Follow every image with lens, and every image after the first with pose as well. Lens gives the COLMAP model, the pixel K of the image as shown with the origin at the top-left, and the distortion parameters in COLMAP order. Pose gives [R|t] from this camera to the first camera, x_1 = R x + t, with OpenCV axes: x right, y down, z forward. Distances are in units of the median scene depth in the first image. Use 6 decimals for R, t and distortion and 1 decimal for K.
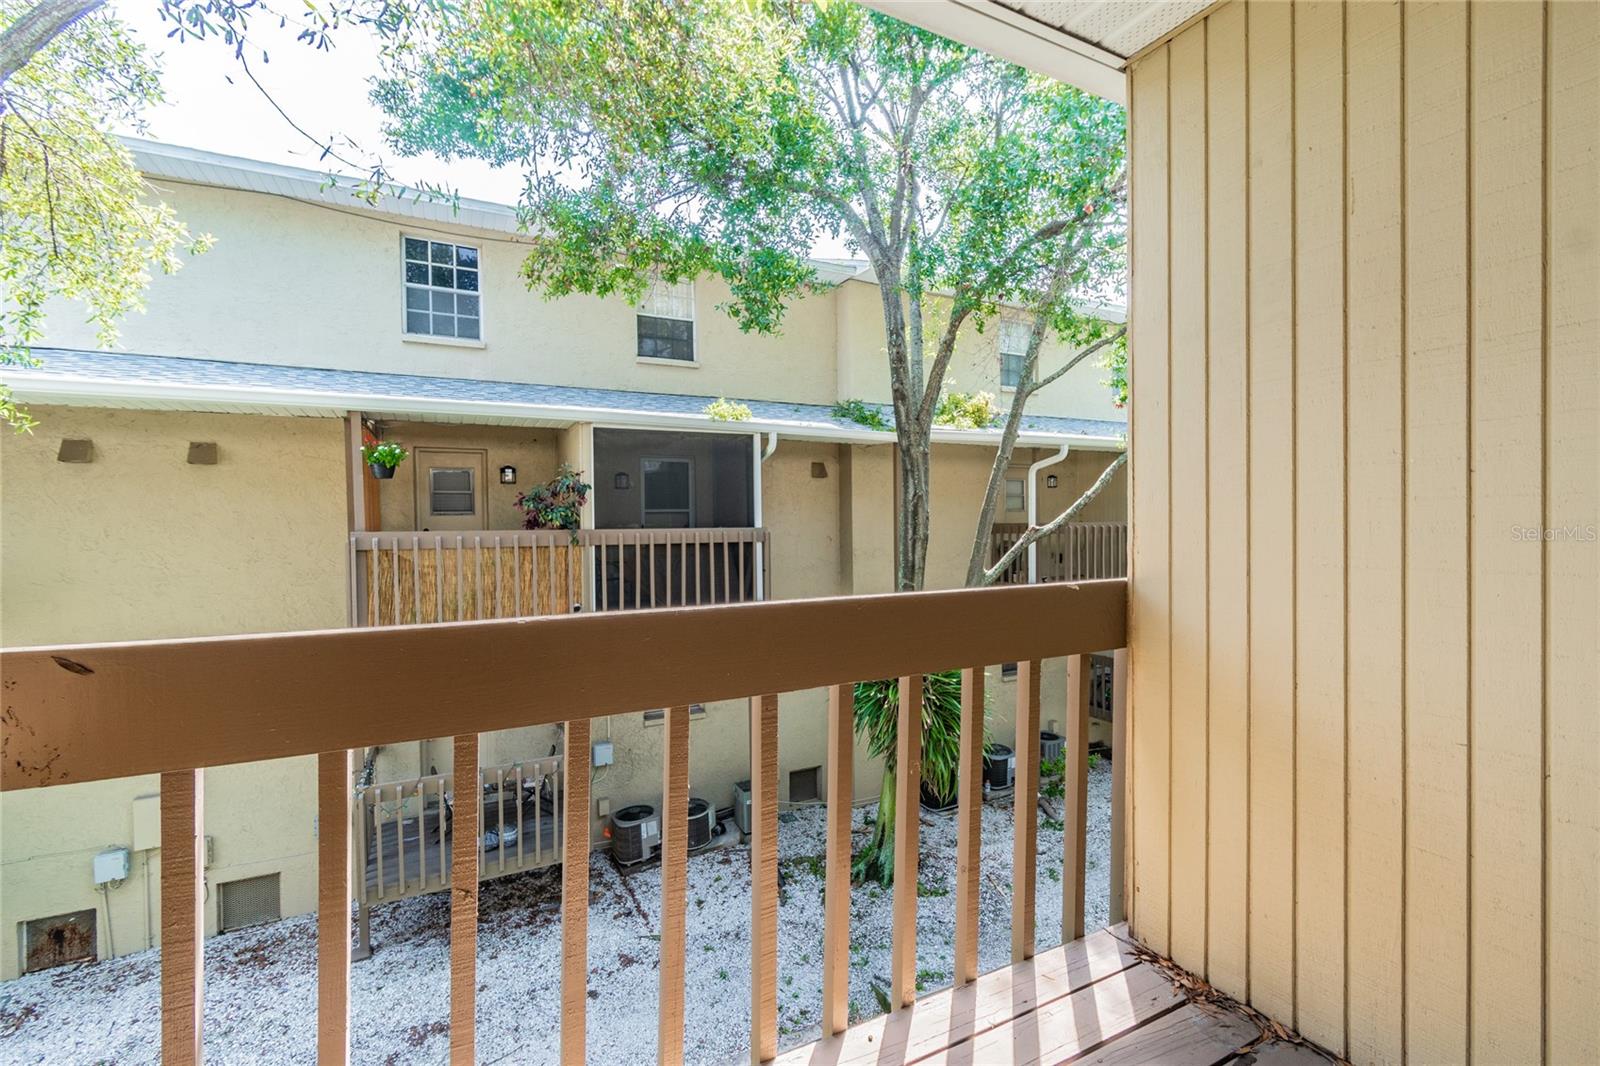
lens RADIAL K [[715.3, 0, 804.4], [0, 715.3, 532.7], [0, 0, 1]] dist [0.004408, -0.001091]
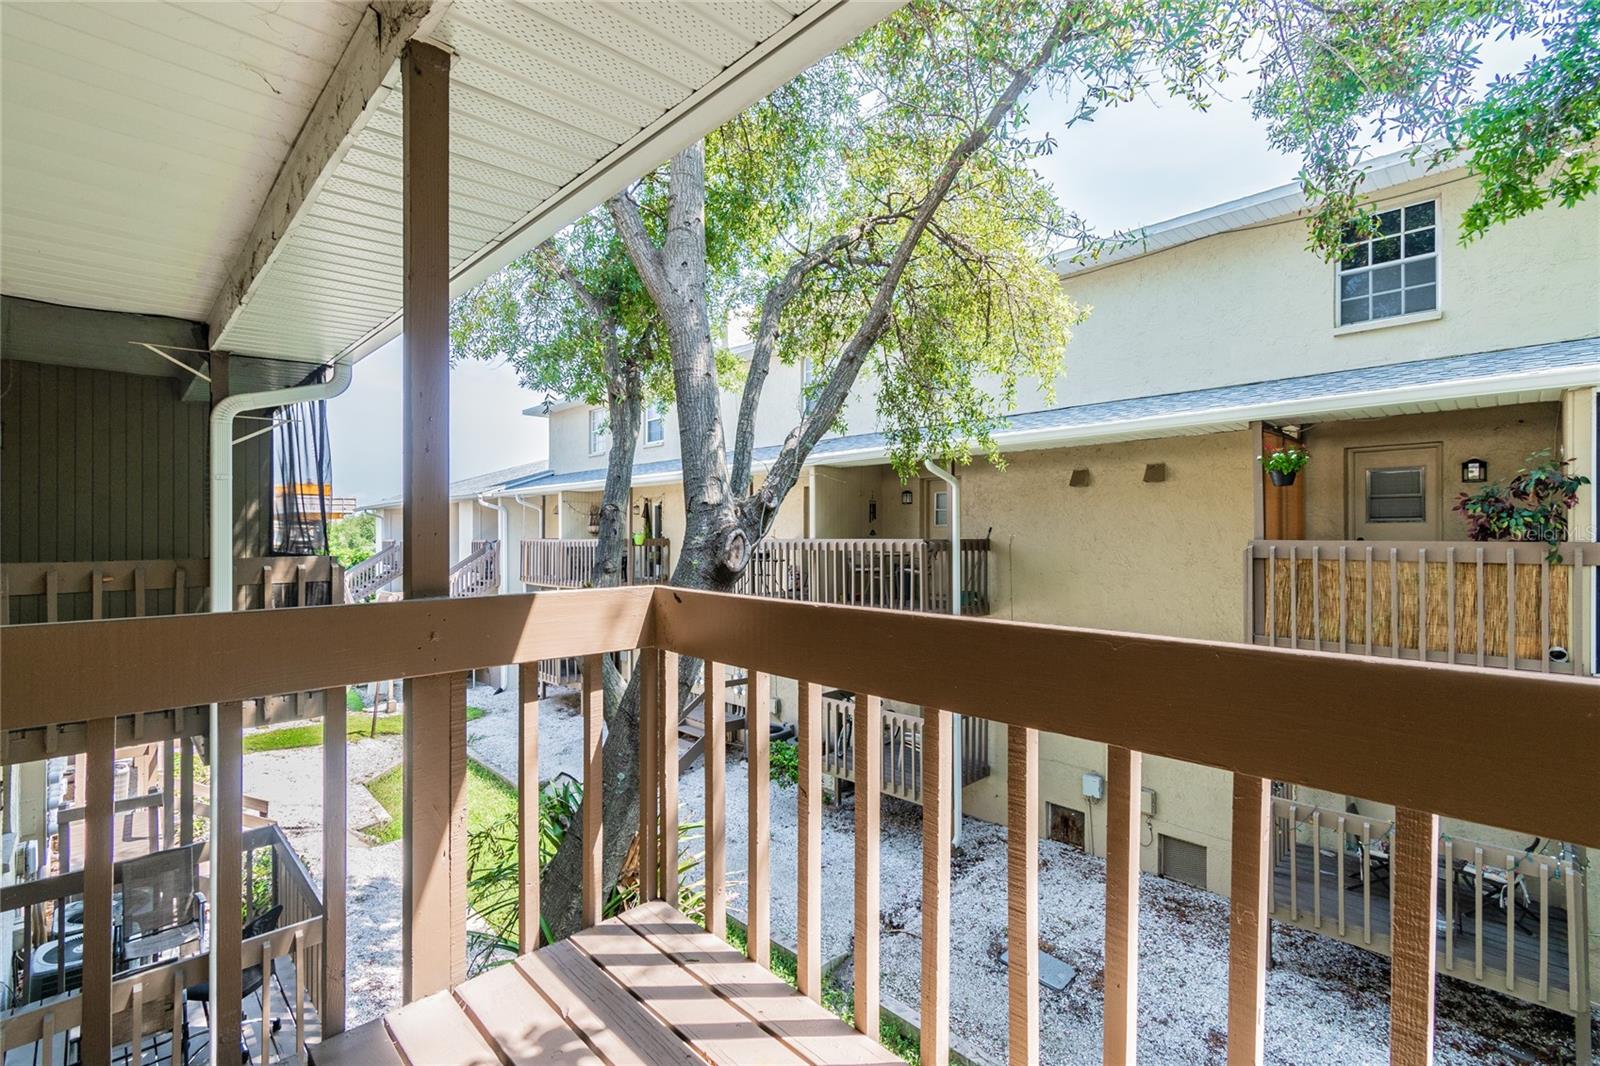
lens RADIAL K [[715.3, 0, 805.4], [0, 715.3, 528.9], [0, 0, 1]] dist [0.004408, -0.001091]
pose [[0.293057, 0.003369, -0.956089, 0.142115], [-0.016827, 0.999857, -0.001635, -0.003856], [0.955947, 0.016567, 0.293072, 0.080473]]
